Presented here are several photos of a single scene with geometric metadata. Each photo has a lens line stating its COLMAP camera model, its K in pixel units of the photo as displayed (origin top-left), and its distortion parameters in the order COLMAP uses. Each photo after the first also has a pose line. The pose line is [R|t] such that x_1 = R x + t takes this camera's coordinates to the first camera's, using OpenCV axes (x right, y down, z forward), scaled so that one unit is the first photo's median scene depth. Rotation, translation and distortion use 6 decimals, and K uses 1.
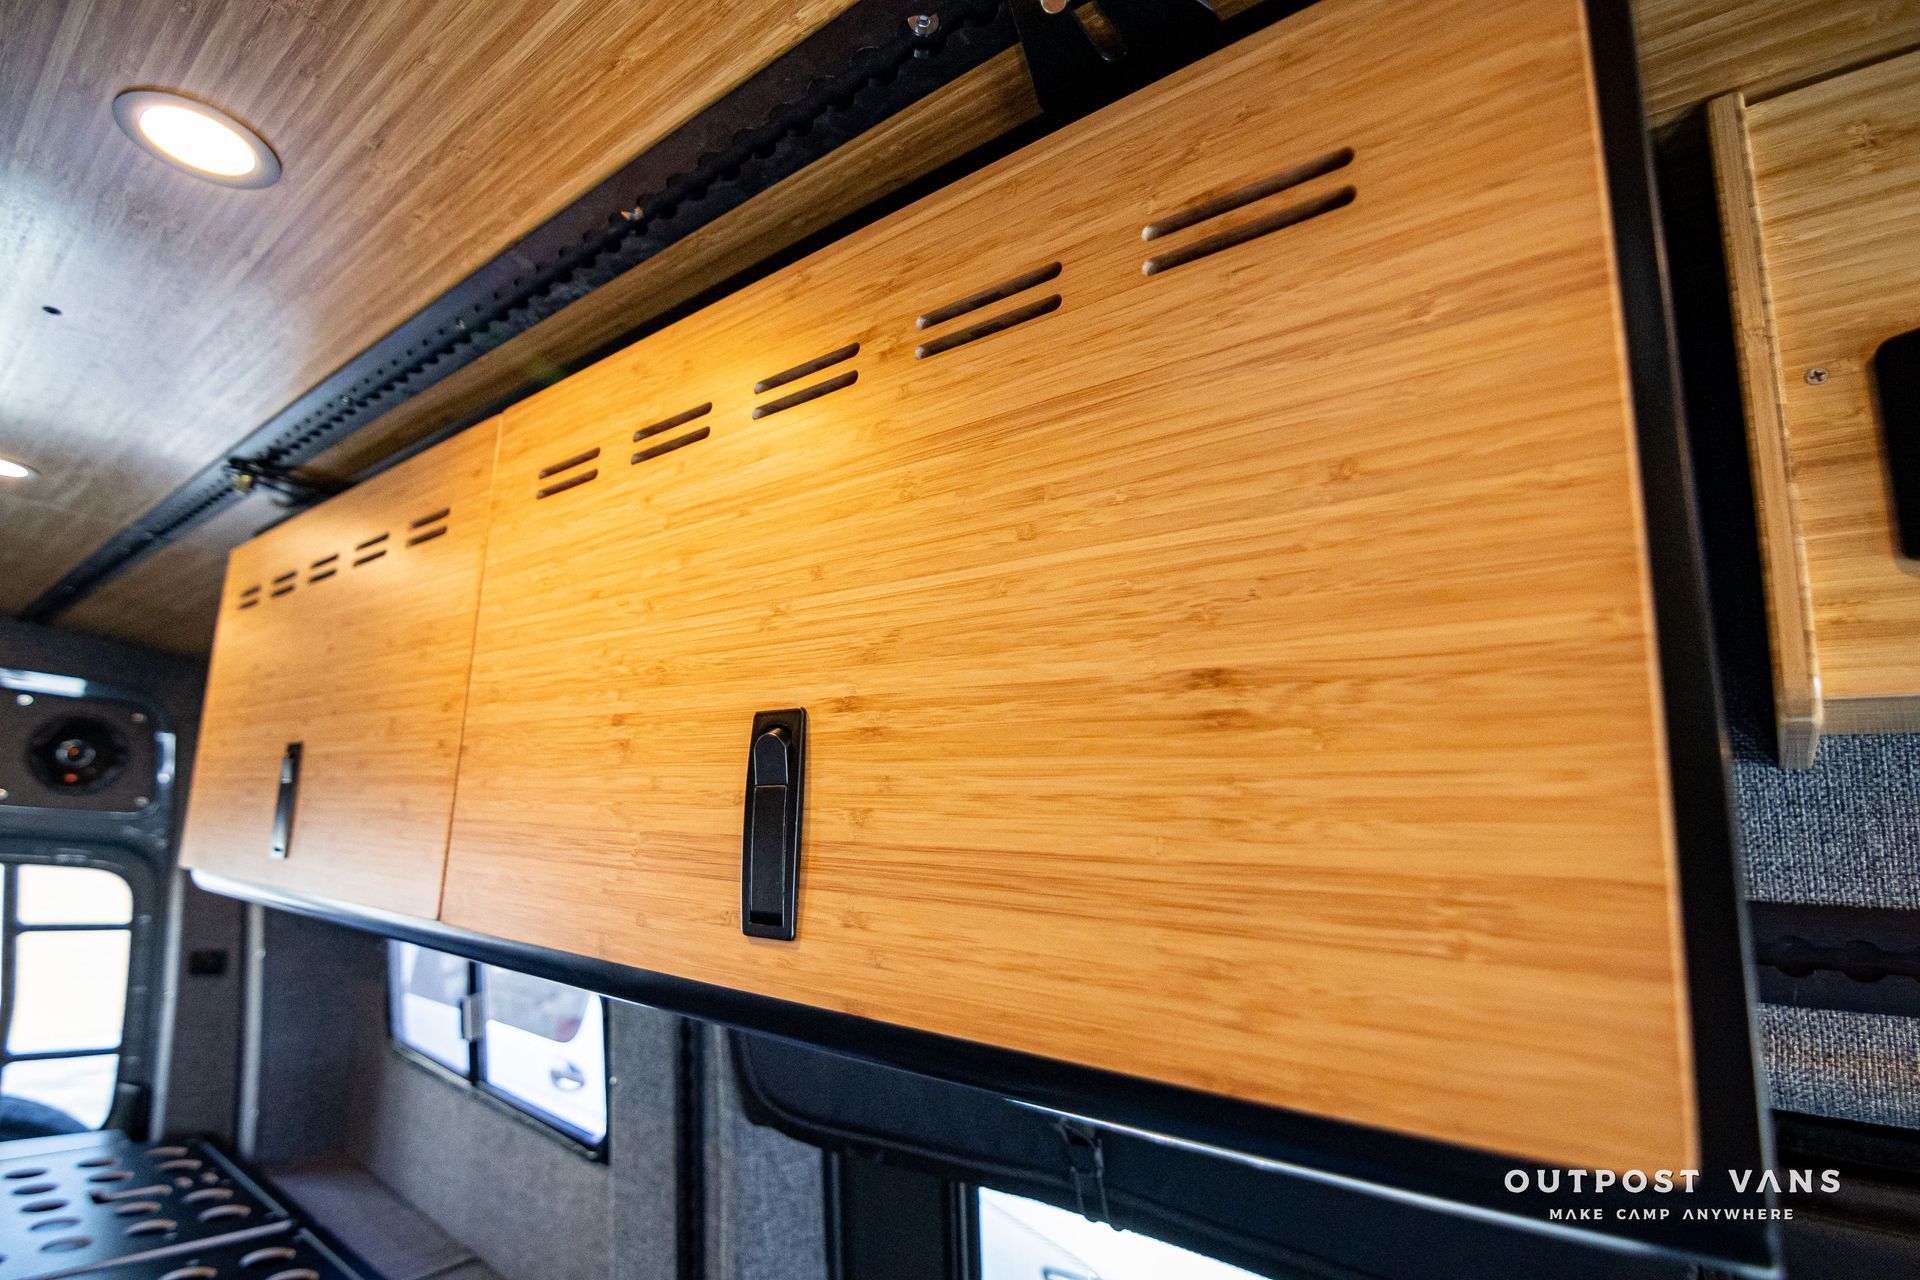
lens RADIAL K [[959.5, 0, 970.6], [0, 959.5, 636.4], [0, 0, 1]] dist [-0.018549, -0.004016]
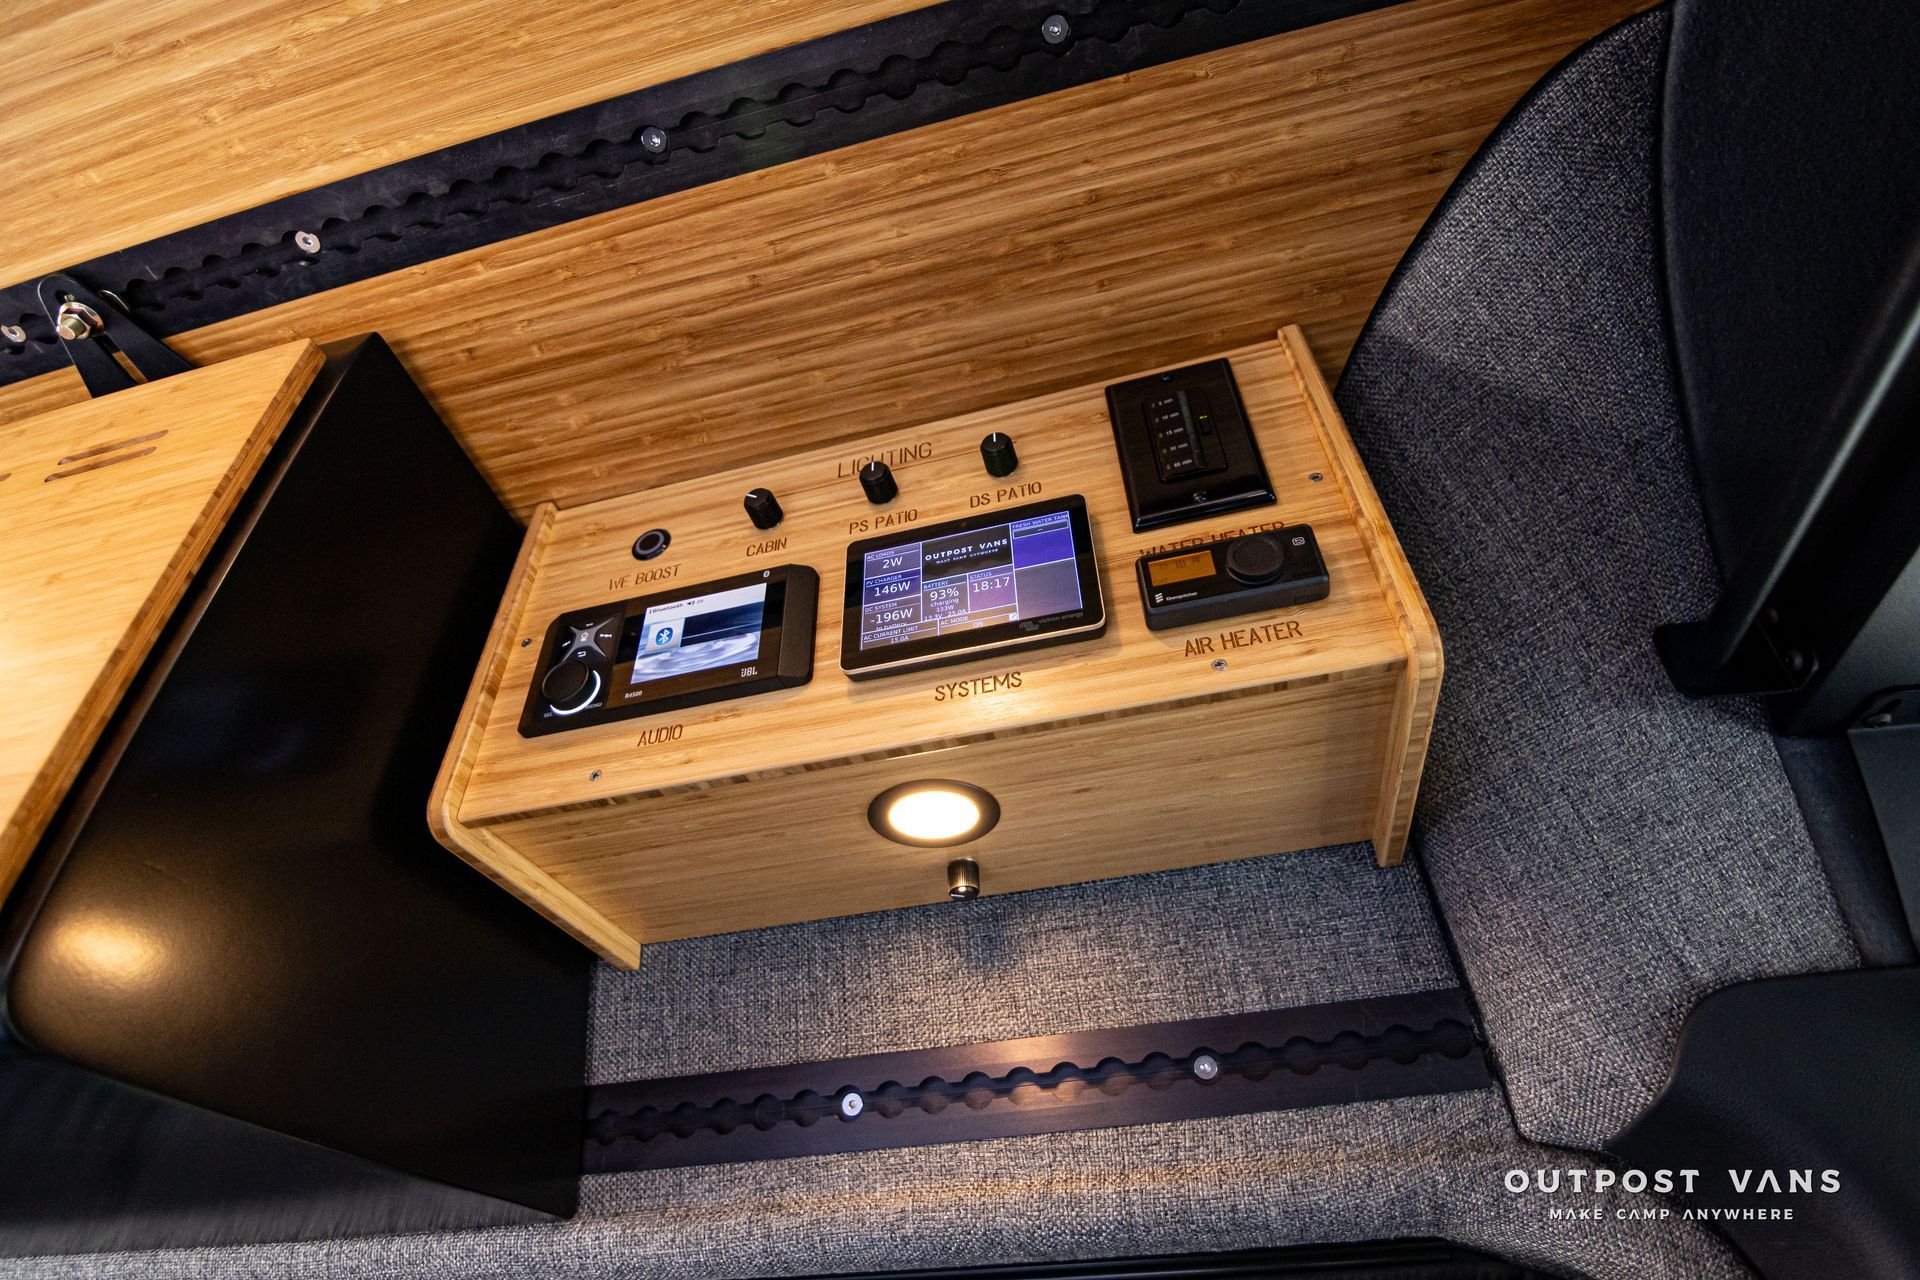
lens RADIAL K [[959.5, 0, 947.9], [0, 959.5, 647.1], [0, 0, 1]] dist [-0.018549, -0.004016]
pose [[0.903571, 0.214855, 0.370671, 0.896805], [-0.018657, 0.884078, -0.466967, 0.475296], [-0.428033, 0.415022, 0.802835, -0.631035]]
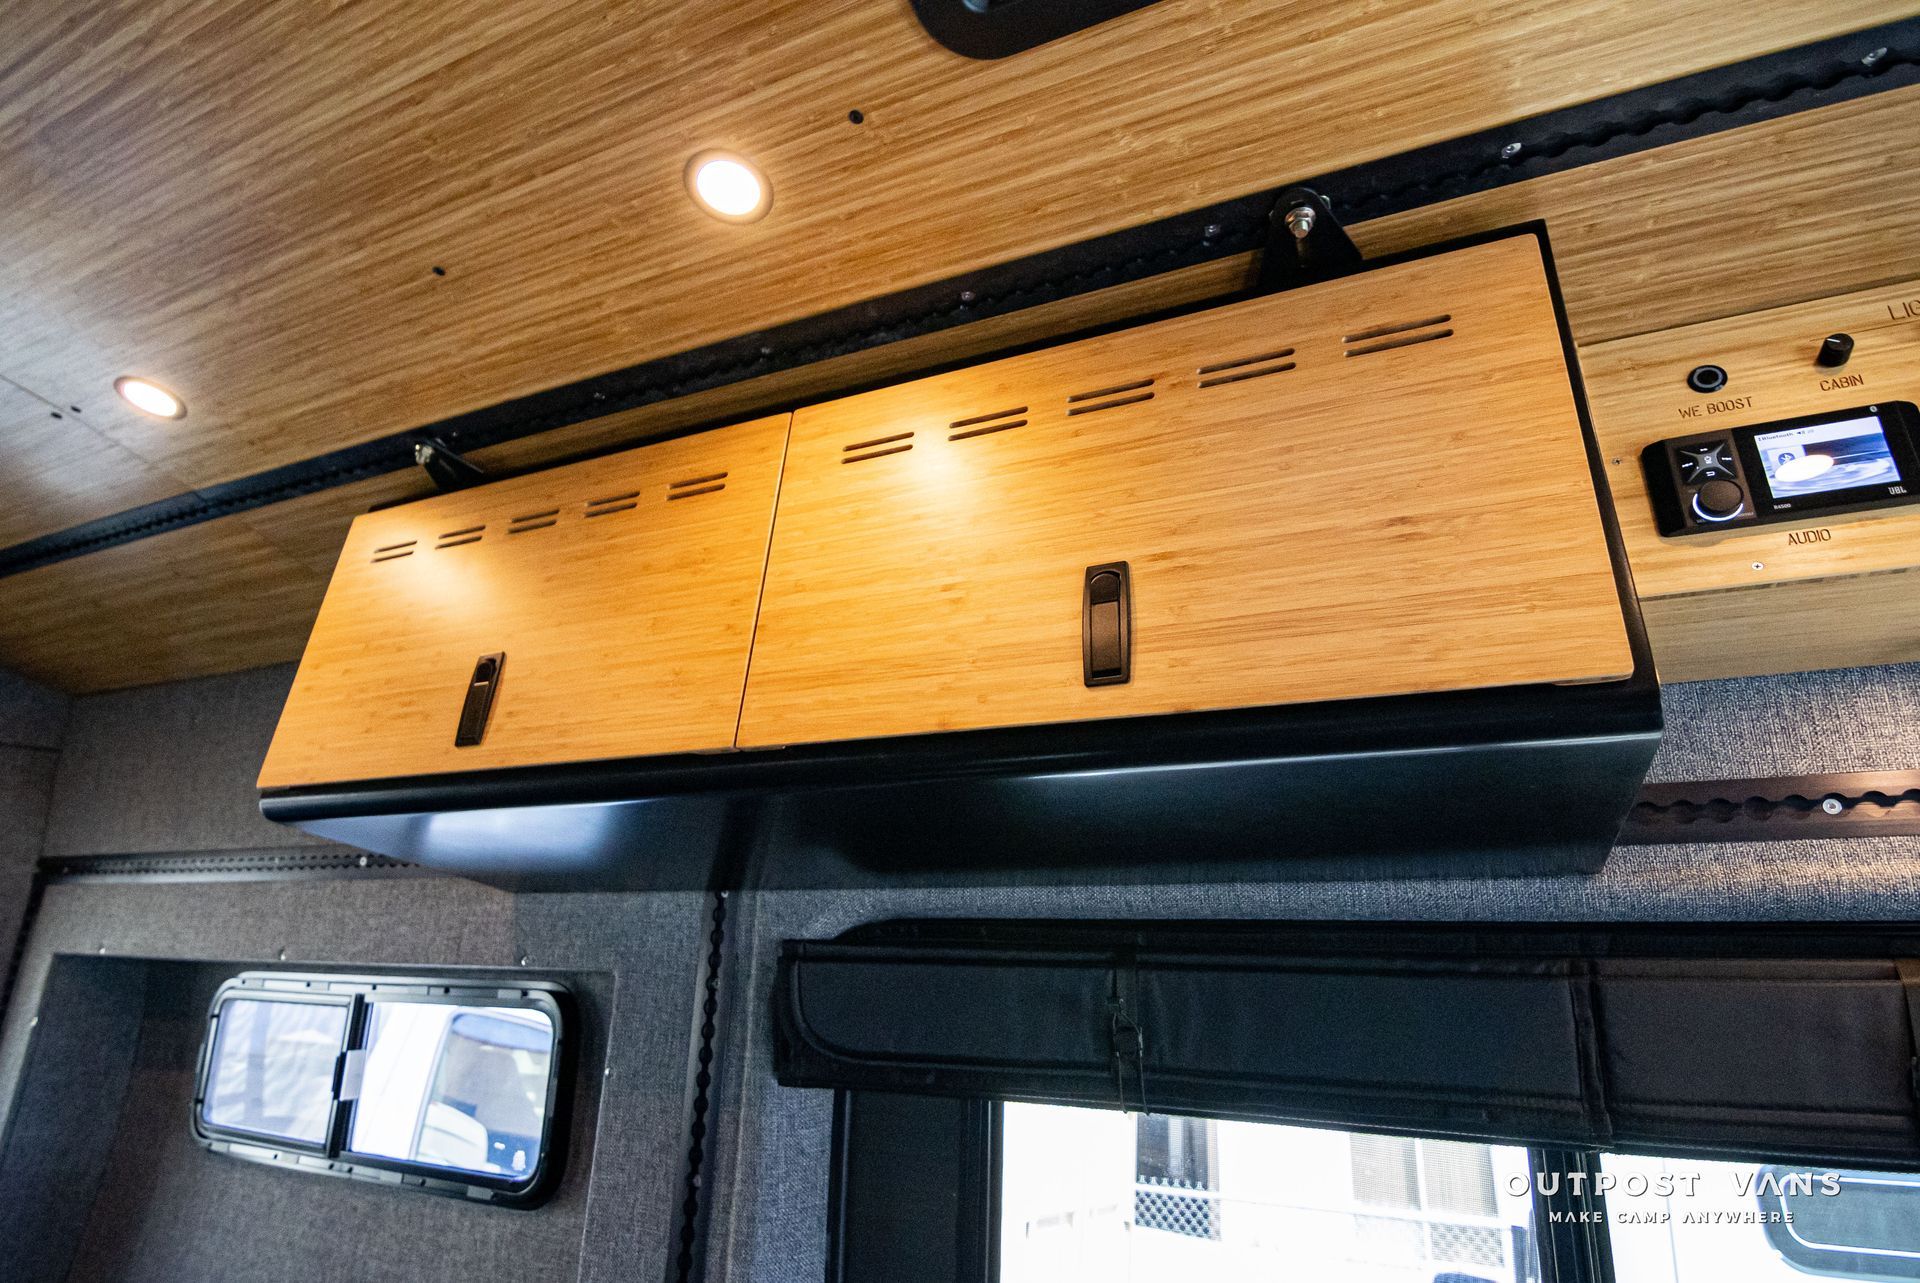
lens RADIAL K [[966.9, 0, 997.6], [0, 966.9, 615.1], [0, 0, 1]] dist [-0.013922, -0.007874]
pose [[0.967035, 0.142228, 0.211220, -0.838118], [-0.087612, 0.964672, -0.248458, 0.690686], [-0.239096, 0.221762, 0.945333, -0.621924]]
